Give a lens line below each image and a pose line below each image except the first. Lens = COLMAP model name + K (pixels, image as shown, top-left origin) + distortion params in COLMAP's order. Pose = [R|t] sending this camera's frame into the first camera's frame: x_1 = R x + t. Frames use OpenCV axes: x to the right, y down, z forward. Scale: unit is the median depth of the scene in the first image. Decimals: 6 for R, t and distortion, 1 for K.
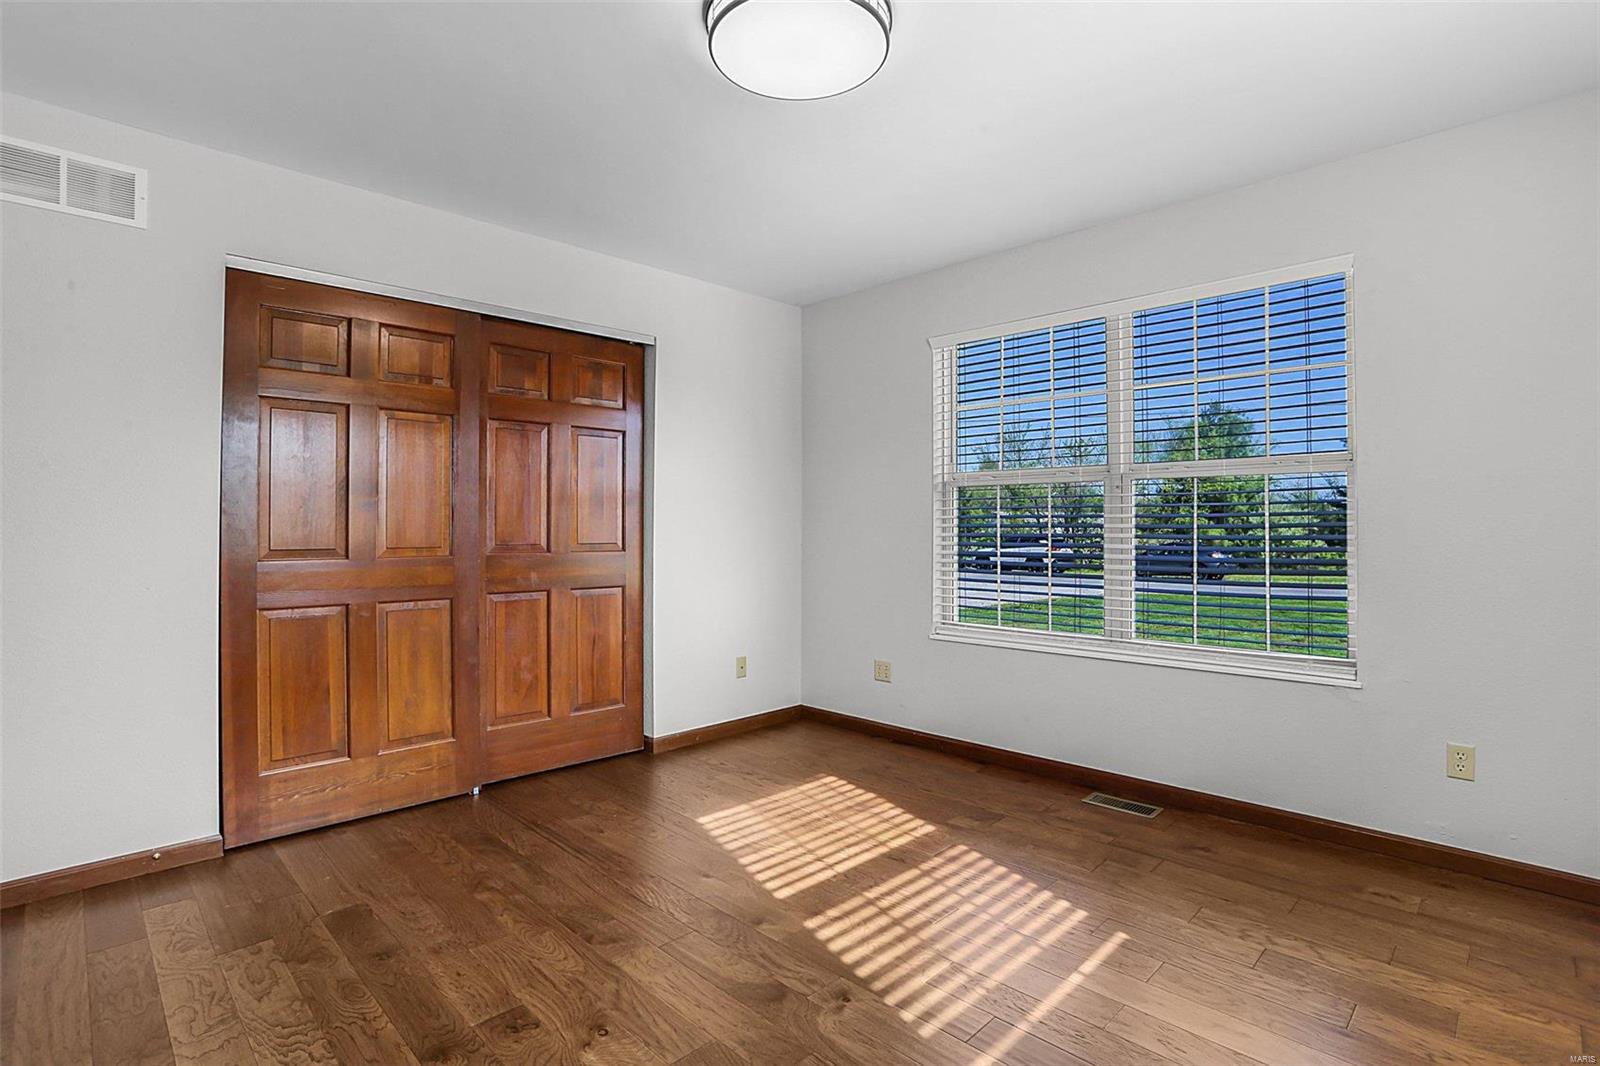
lens RADIAL K [[777.0, 0, 803.6], [0, 777.0, 523.9], [0, 0, 1]] dist [-0.085465, 0.038988]
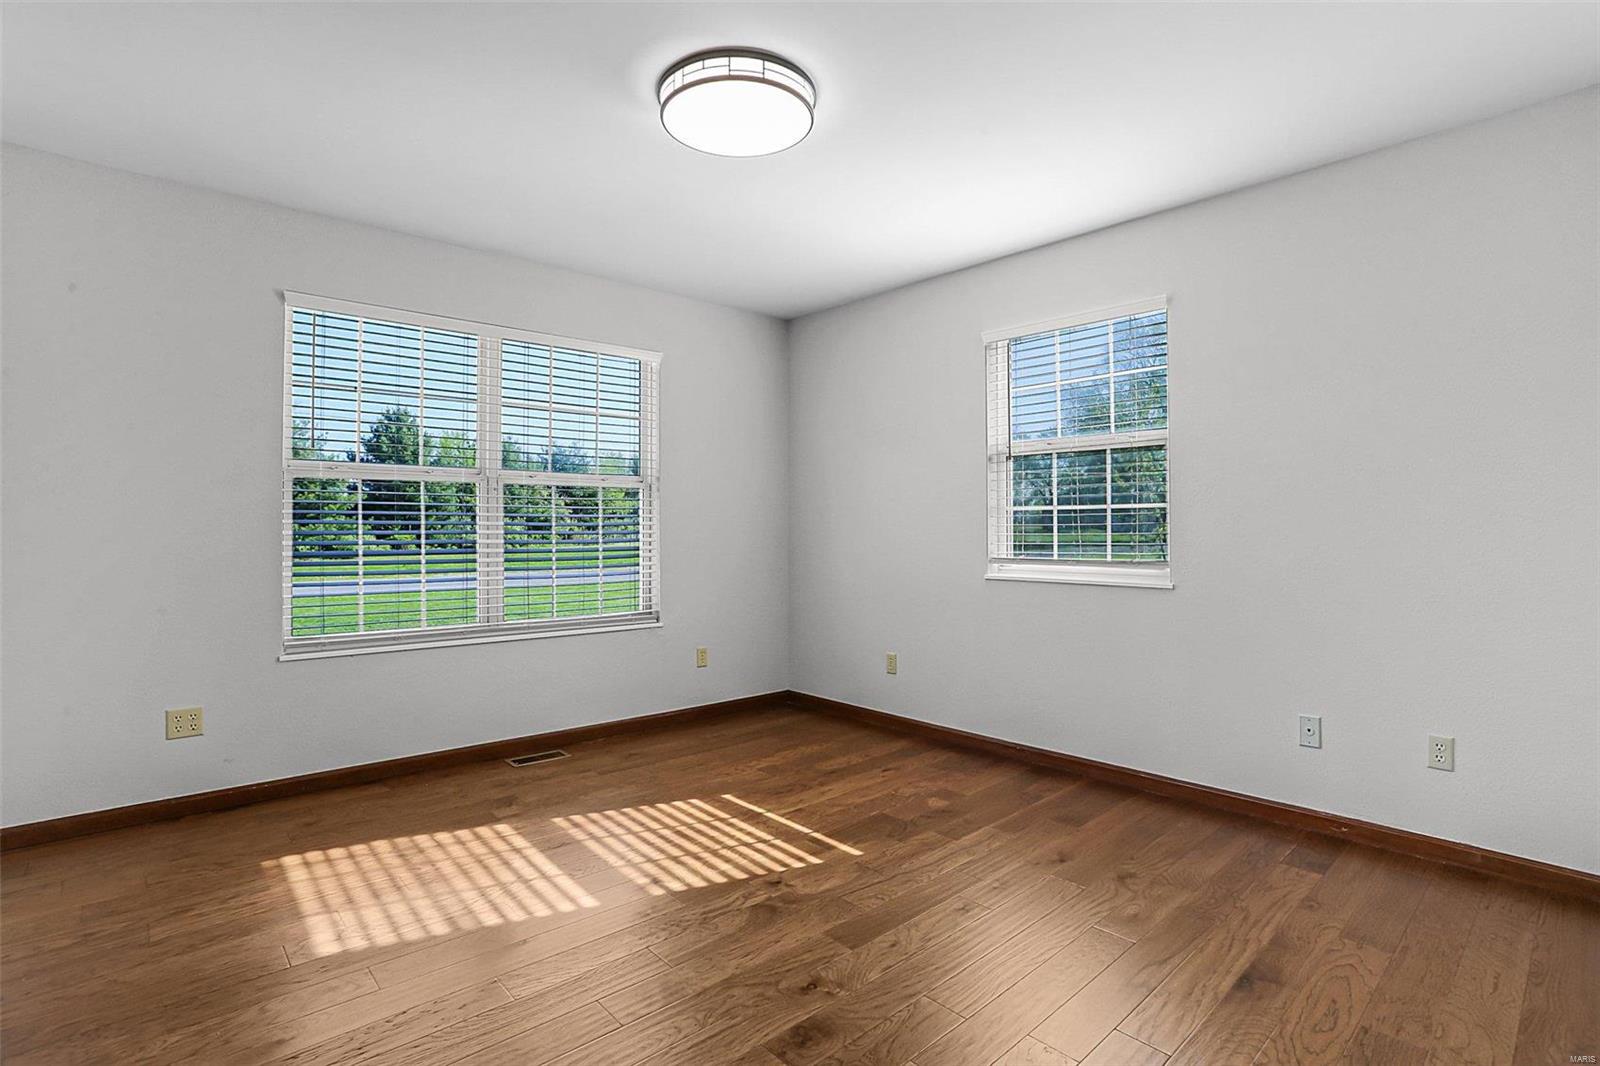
lens RADIAL K [[777.0, 0, 803.6], [0, 777.0, 523.9], [0, 0, 1]] dist [-0.085465, 0.038988]
pose [[0.058304, -0.000294, 0.998299, -0.847716], [-0.000675, 1.000000, 0.000334, 0.005515], [-0.998299, -0.000693, 0.058303, 0.591281]]
